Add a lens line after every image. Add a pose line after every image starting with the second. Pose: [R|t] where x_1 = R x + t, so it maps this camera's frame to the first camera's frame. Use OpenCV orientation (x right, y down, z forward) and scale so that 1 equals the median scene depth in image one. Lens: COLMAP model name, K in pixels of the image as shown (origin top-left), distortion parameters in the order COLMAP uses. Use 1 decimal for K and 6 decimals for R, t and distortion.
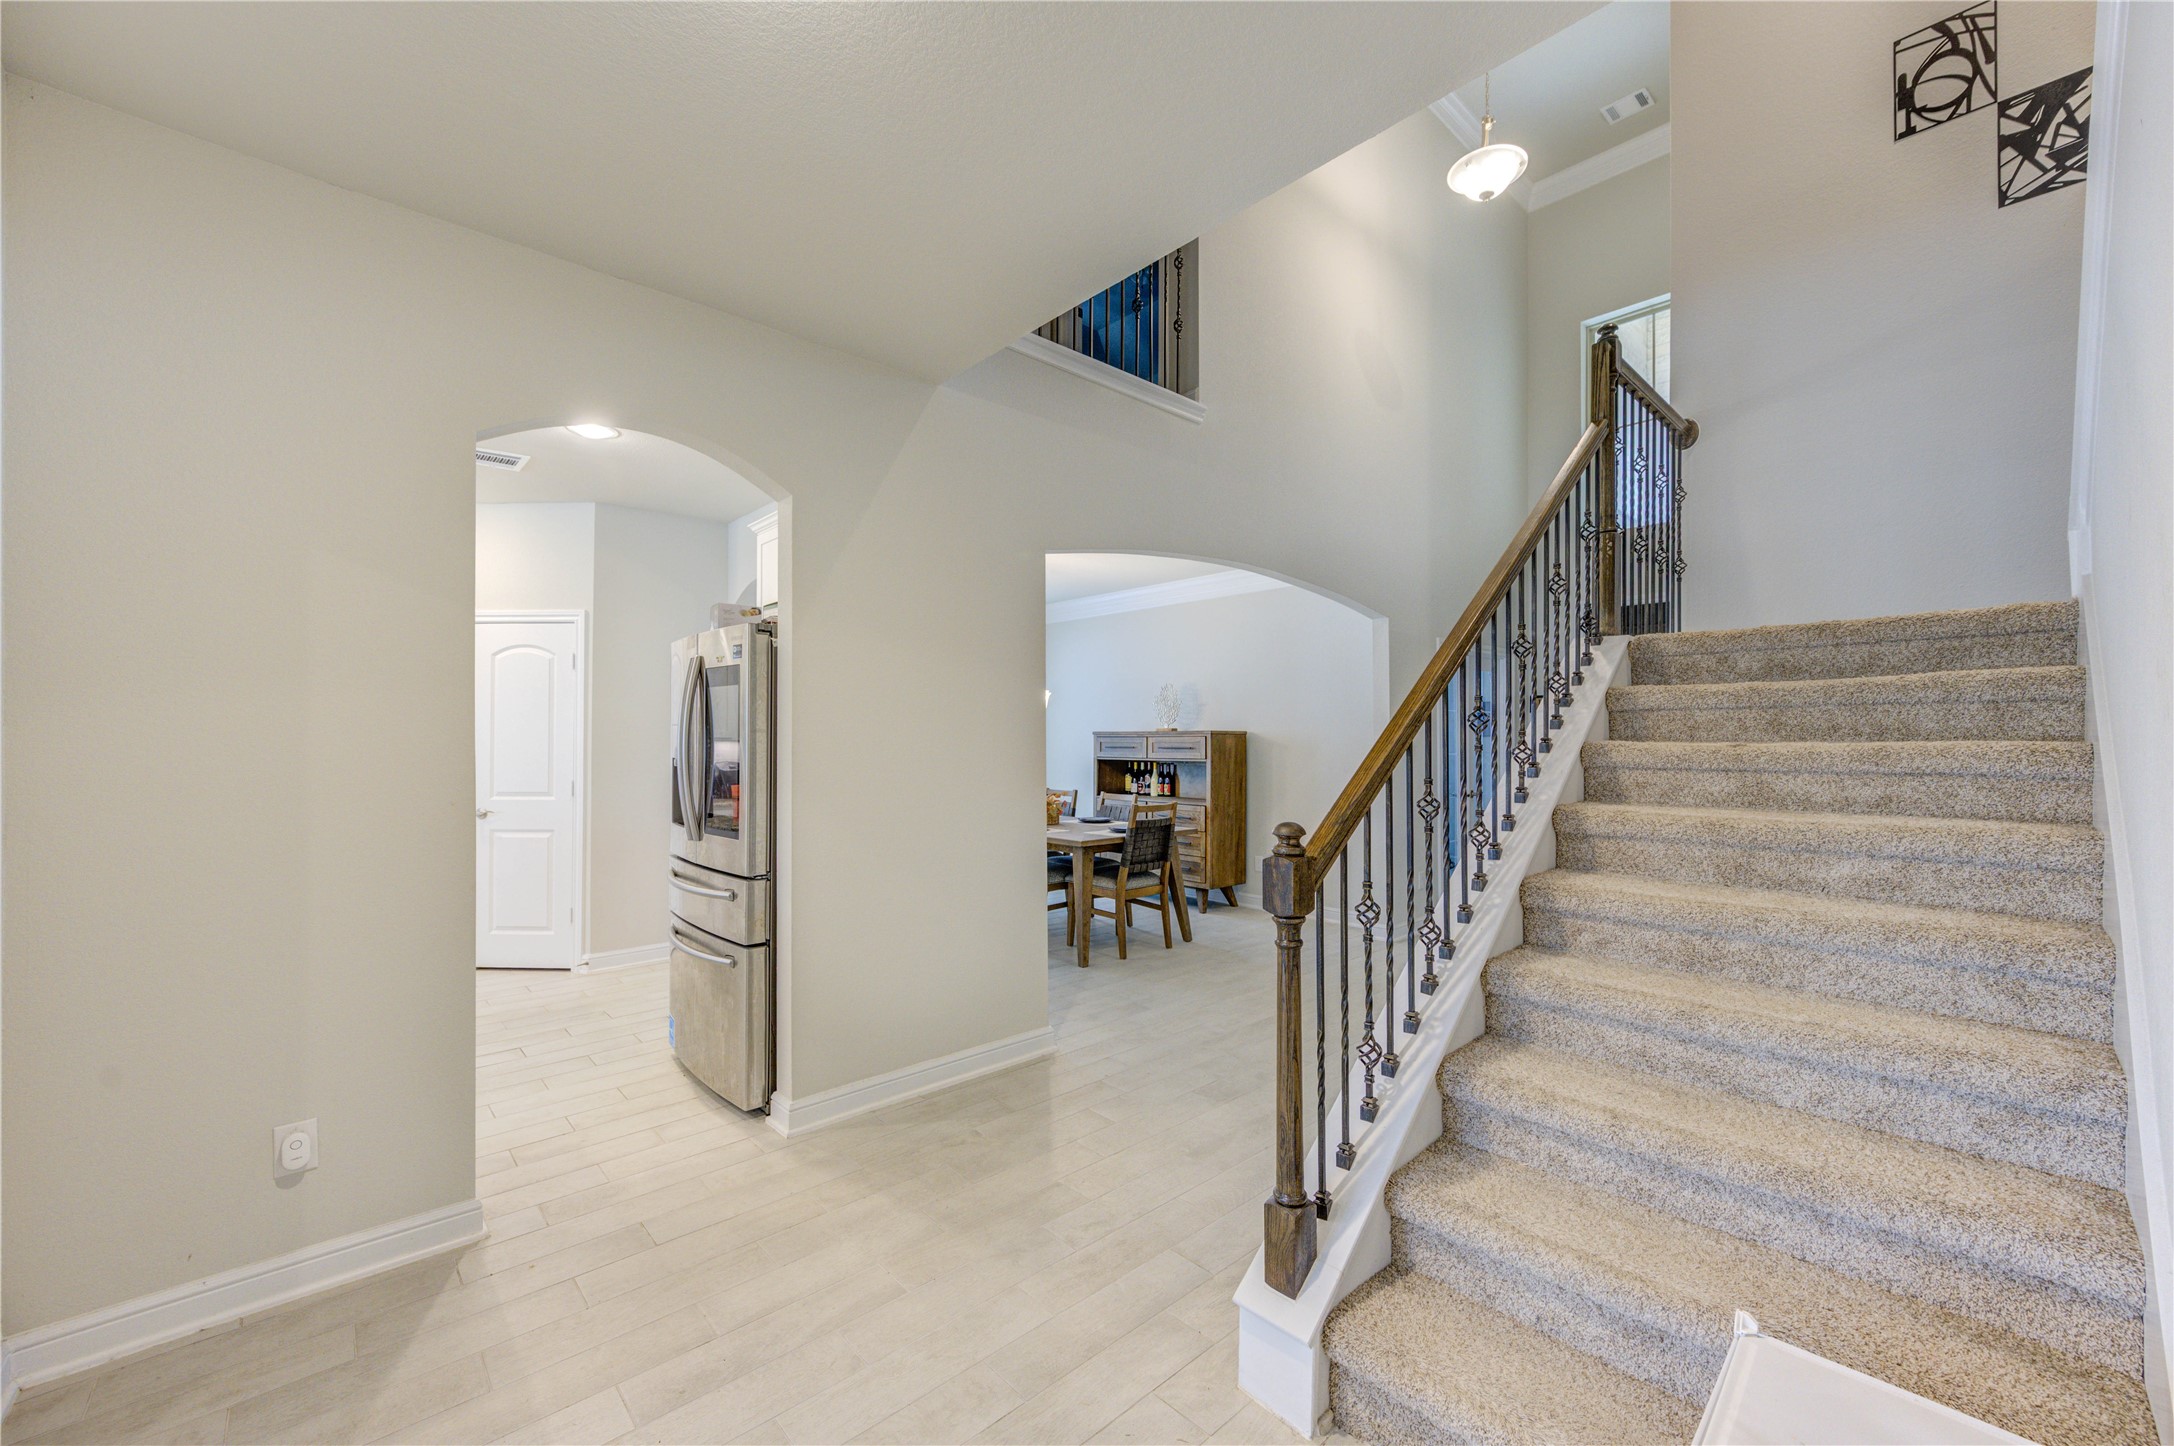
lens RADIAL K [[849.8, 0, 1092.8], [0, 849.8, 730.5], [0, 0, 1]] dist [0.001249, -0.000598]
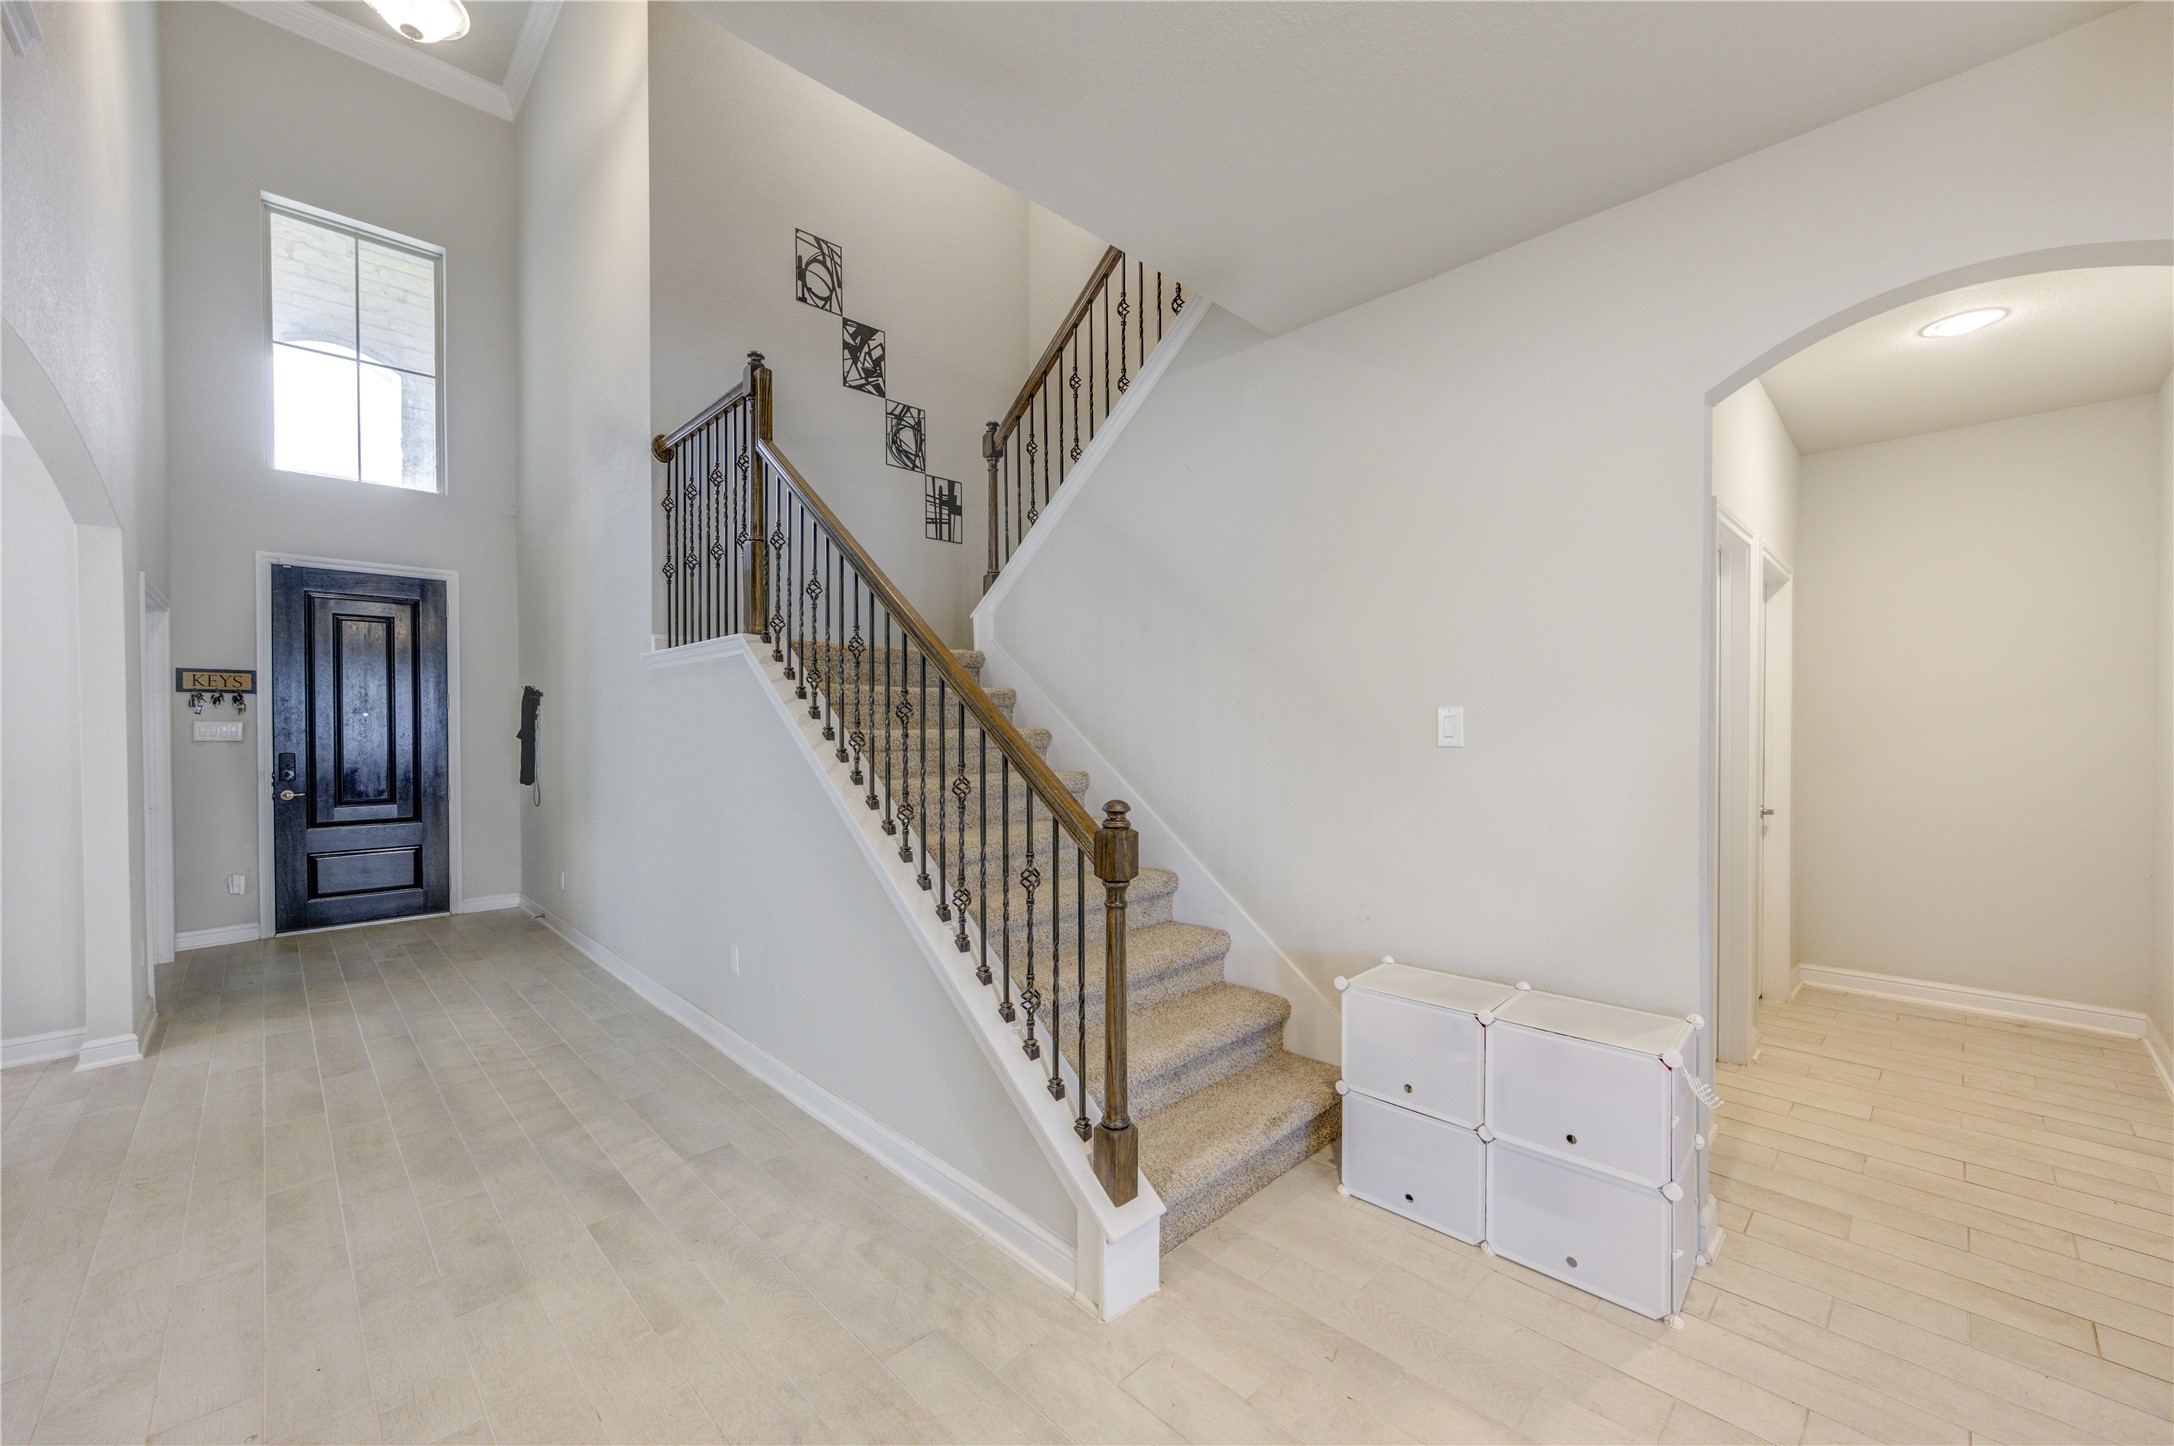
lens RADIAL K [[849.8, 0, 1094.1], [0, 849.8, 732.7], [0, 0, 1]] dist [0.001249, -0.000598]
pose [[-0.031223, -0.005617, 0.999497, -0.511902], [-0.005830, 0.999968, 0.005437, 0.008566], [-0.999495, -0.005657, -0.031255, 0.595569]]
